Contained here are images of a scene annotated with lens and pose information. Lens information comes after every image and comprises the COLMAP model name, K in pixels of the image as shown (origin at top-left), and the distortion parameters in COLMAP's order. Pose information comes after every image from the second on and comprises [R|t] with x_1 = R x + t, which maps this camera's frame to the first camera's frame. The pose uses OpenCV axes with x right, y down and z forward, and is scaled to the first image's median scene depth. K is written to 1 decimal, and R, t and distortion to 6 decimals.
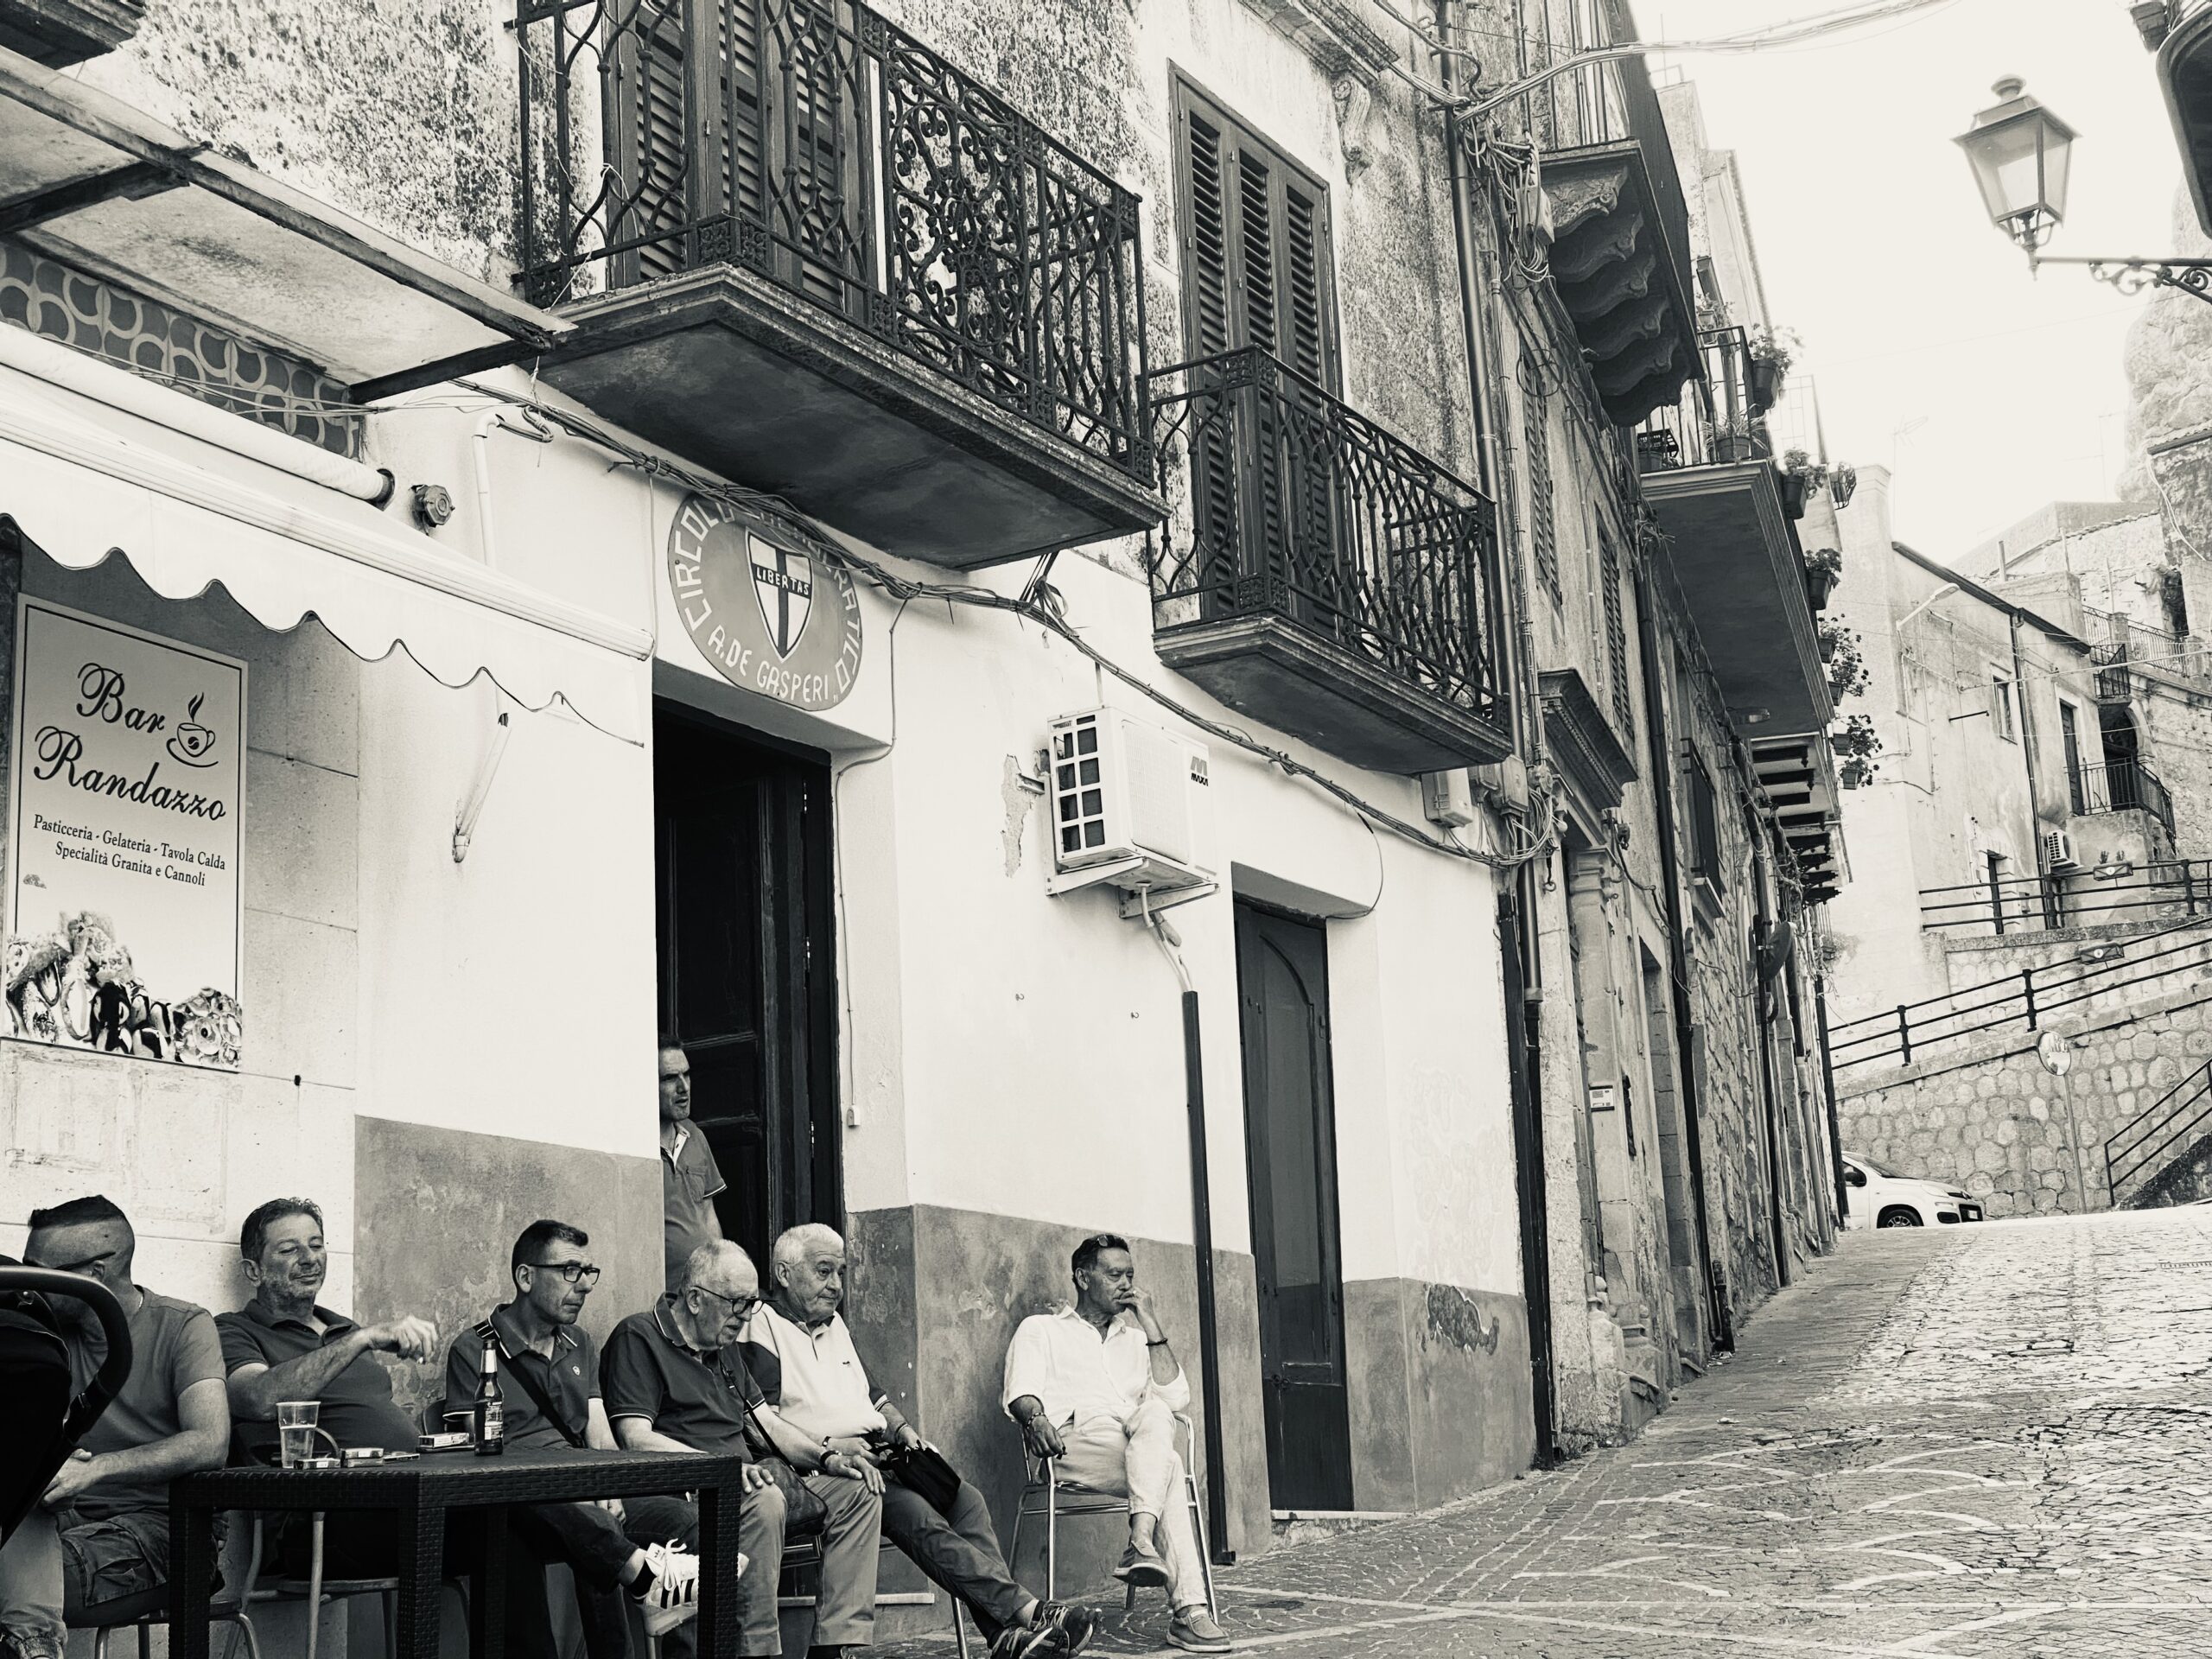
lens RADIAL K [[3286.5, 0, 1106.0], [0, 3286.5, 829.5], [0, 0, 1]] dist [0.001264, -0.039152]
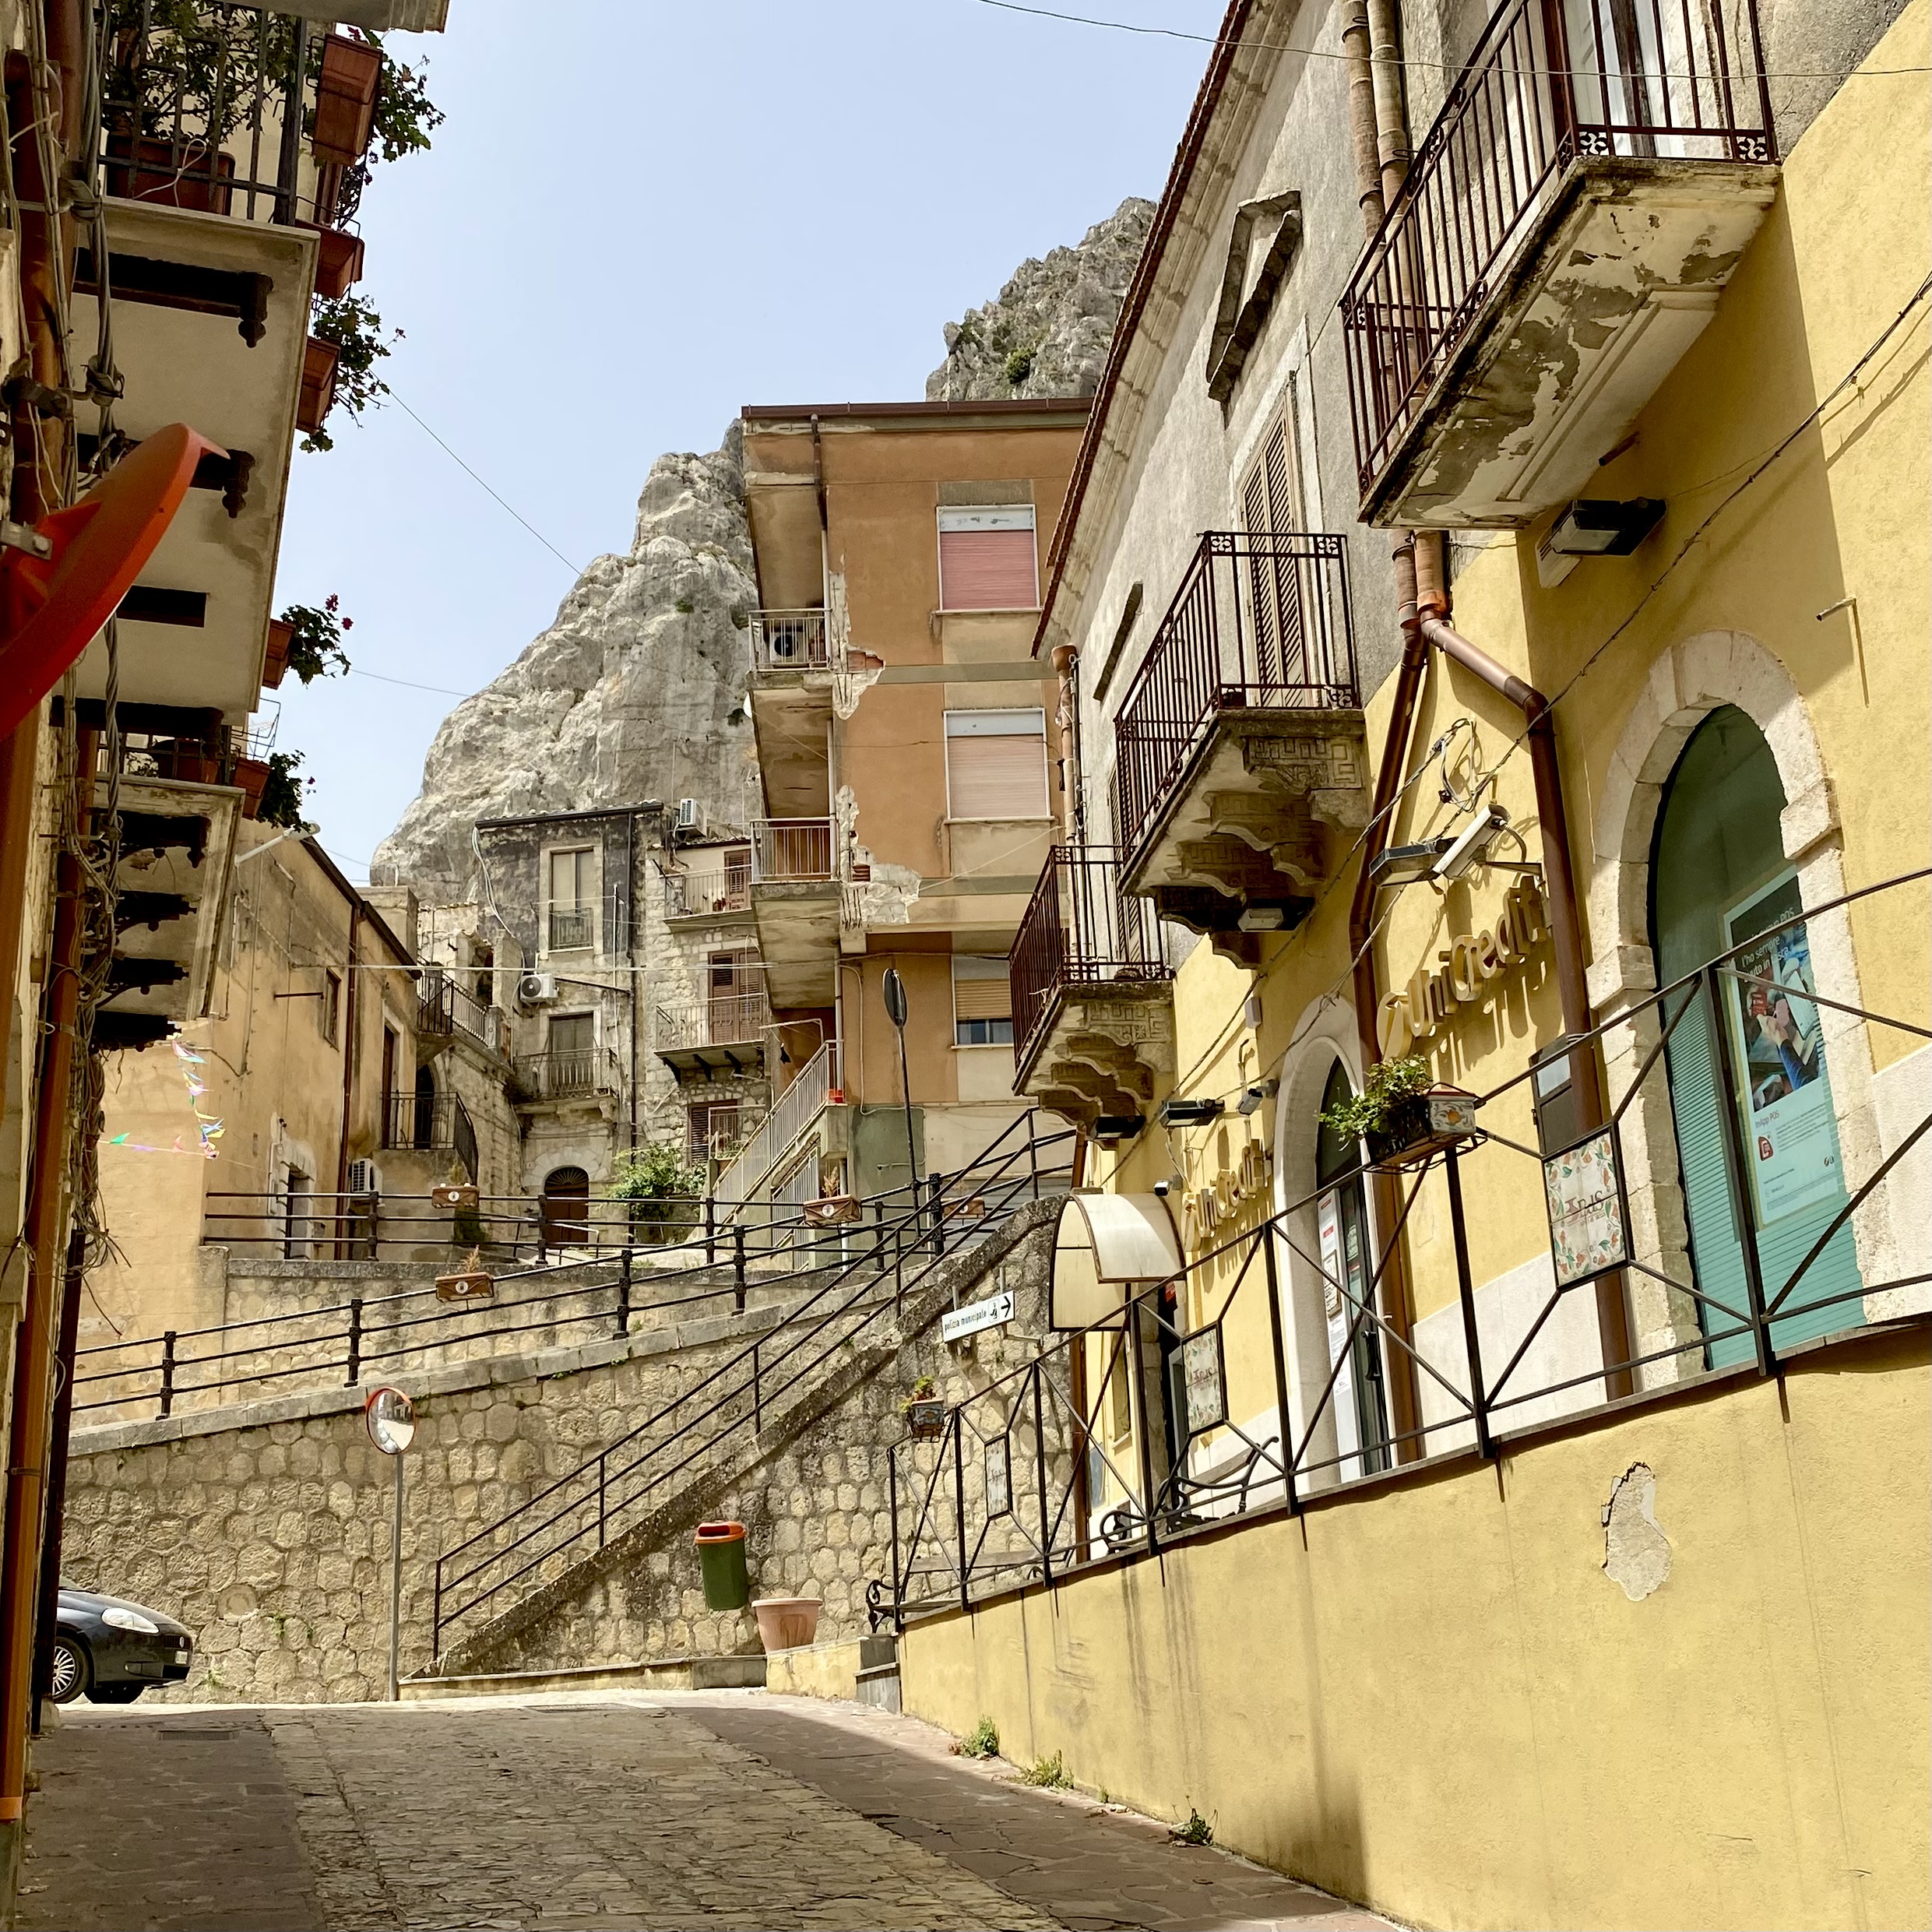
lens RADIAL K [[2654.4, 0, 966.0], [0, 2654.4, 966.0], [0, 0, 1]] dist [0.001276, -0.039317]
pose [[0.850204, 0.177895, 0.495486, 0.083249], [-0.128285, 0.982814, -0.132736, 0.027161], [-0.510584, 0.049289, 0.858414, 0.382293]]
